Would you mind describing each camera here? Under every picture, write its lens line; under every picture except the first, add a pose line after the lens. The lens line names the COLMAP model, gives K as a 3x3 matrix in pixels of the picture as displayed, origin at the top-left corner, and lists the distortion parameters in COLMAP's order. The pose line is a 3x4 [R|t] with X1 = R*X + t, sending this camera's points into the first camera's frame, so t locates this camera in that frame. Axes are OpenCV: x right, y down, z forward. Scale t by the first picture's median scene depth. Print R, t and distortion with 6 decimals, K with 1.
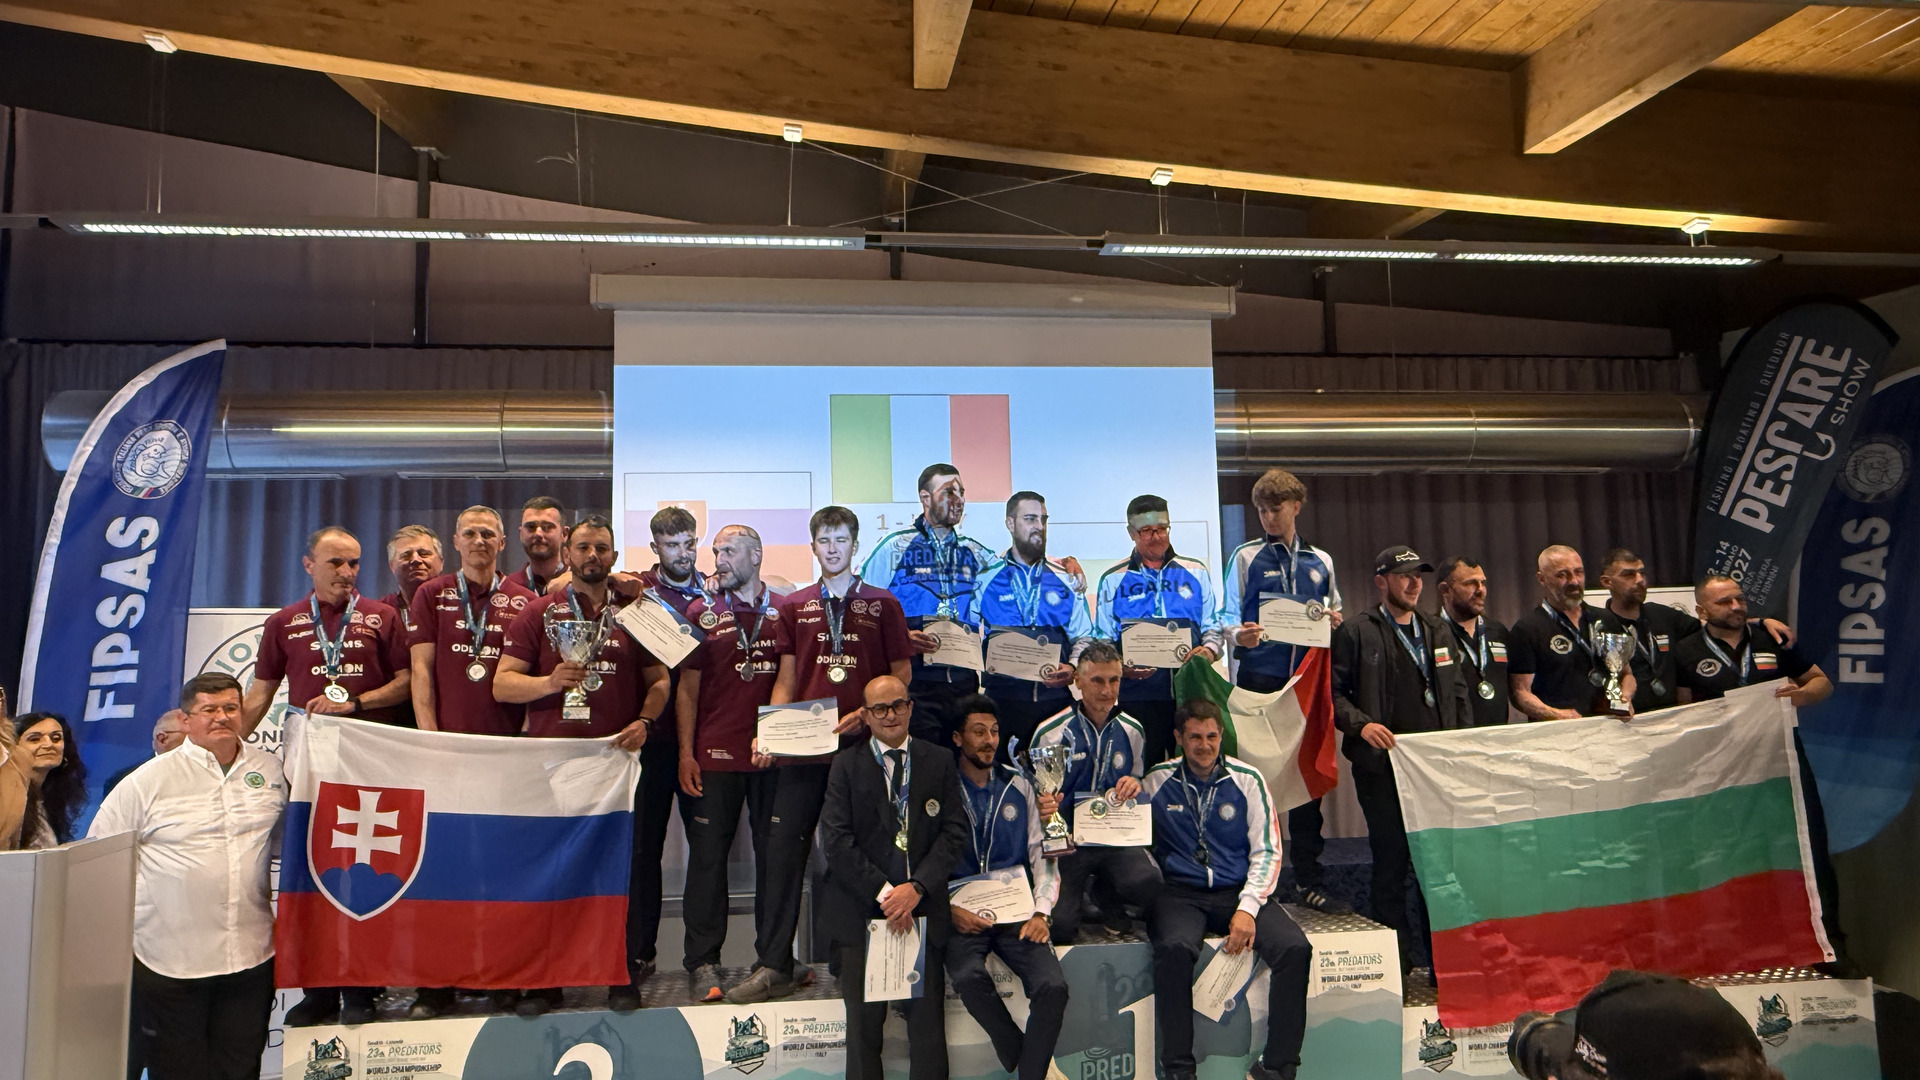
lens RADIAL K [[1278.5, 0, 944.8], [0, 1278.5, 536.5], [0, 0, 1]] dist [0.008718, 0.002147]
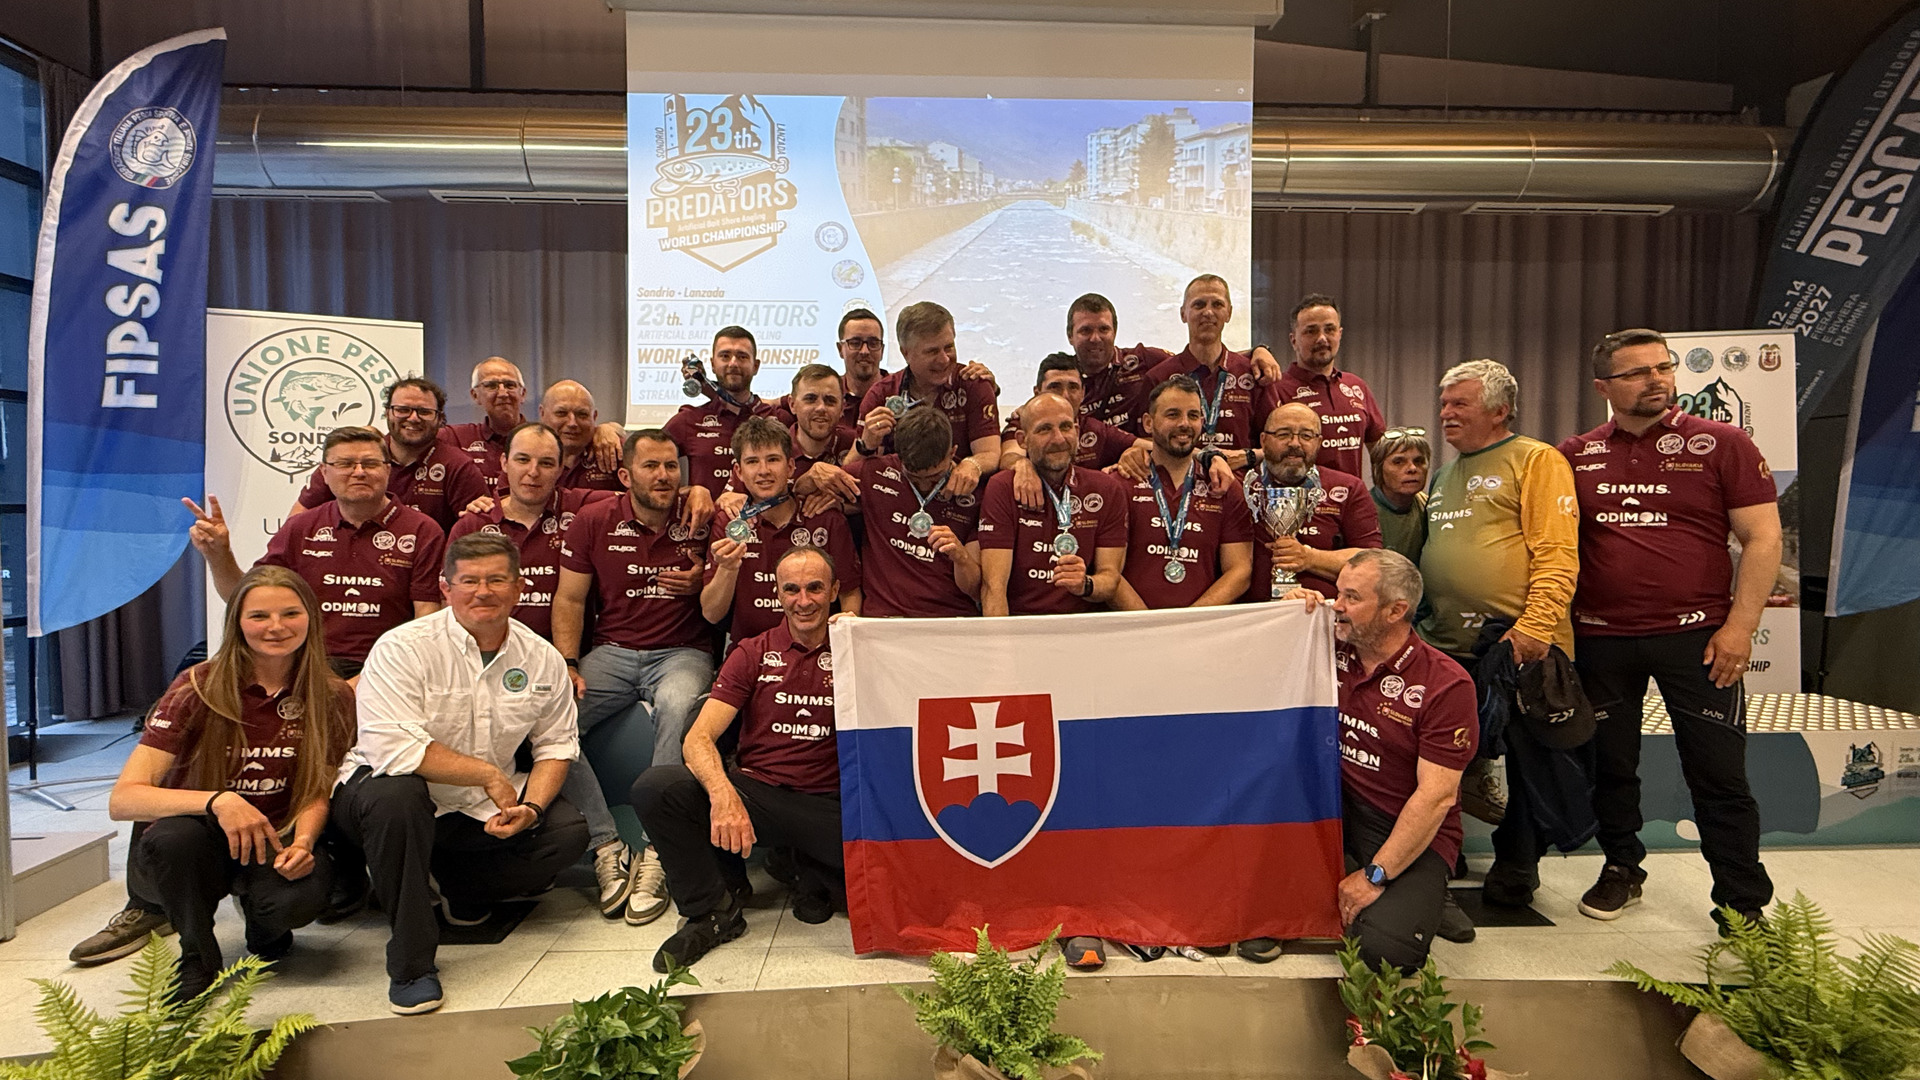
lens RADIAL K [[873.1, 0, 947.3], [0, 873.1, 548.6], [0, 0, 1]] dist [-0.001876, -0.001243]
pose [[0.995867, 0.029514, -0.085897, 0.050222], [-0.016729, 0.989154, 0.145926, 0.118897], [0.089272, -0.143886, 0.985559, 0.300737]]
